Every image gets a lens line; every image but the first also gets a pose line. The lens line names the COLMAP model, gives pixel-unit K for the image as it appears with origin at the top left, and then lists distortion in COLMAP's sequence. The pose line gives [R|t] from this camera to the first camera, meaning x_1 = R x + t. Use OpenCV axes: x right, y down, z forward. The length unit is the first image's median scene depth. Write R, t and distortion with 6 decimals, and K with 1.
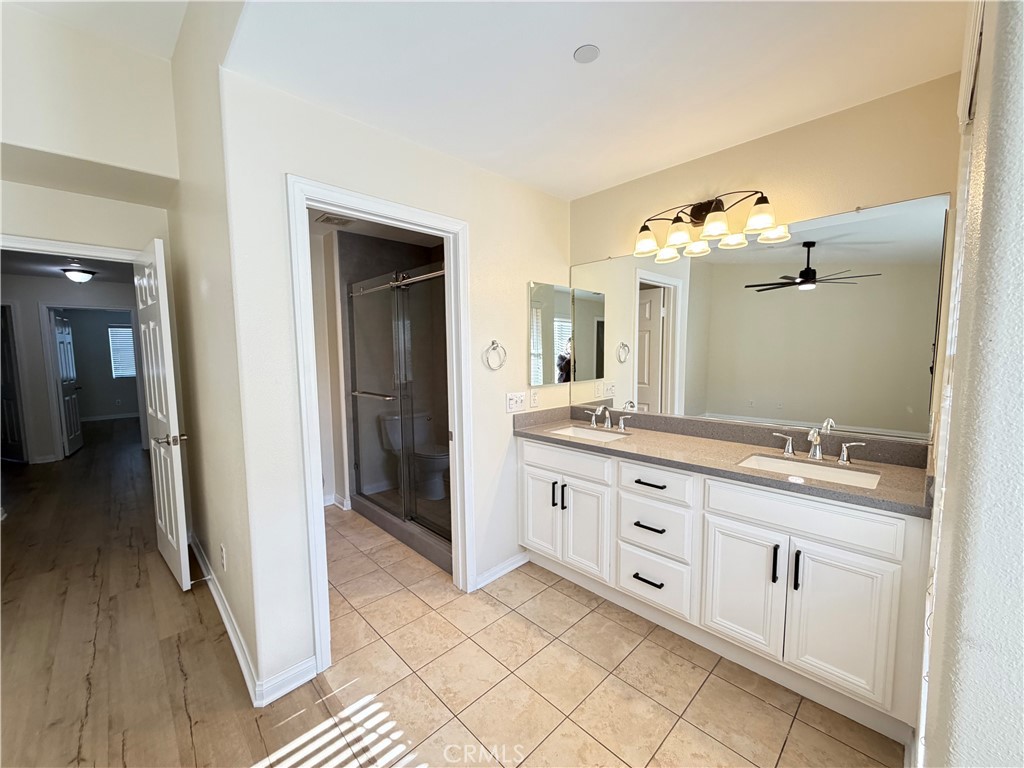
lens RADIAL K [[407.3, 0, 506.5], [0, 407.3, 383.2], [0, 0, 1]] dist [0.000650, -0.000037]
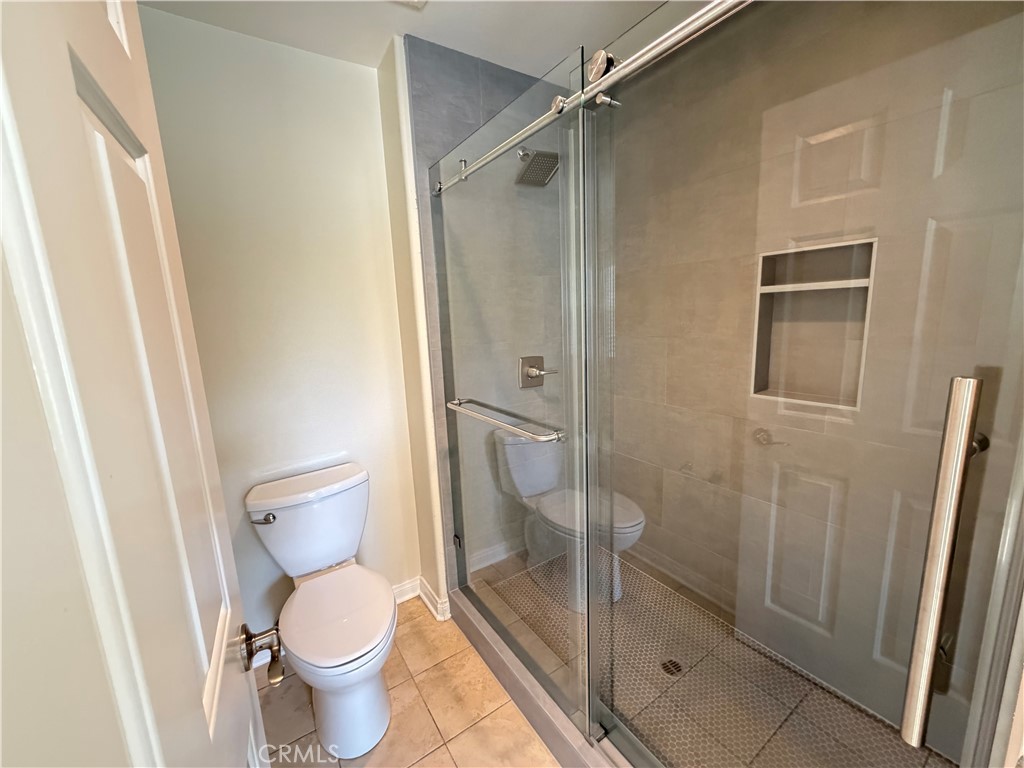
lens RADIAL K [[407.3, 0, 512.7], [0, 407.3, 384.7], [0, 0, 1]] dist [0.000650, -0.000037]
pose [[0.980960, 0.005367, -0.194137, -0.199390], [0.012016, 0.996026, 0.088254, -0.040828], [0.193839, -0.088906, 0.976997, 0.522912]]
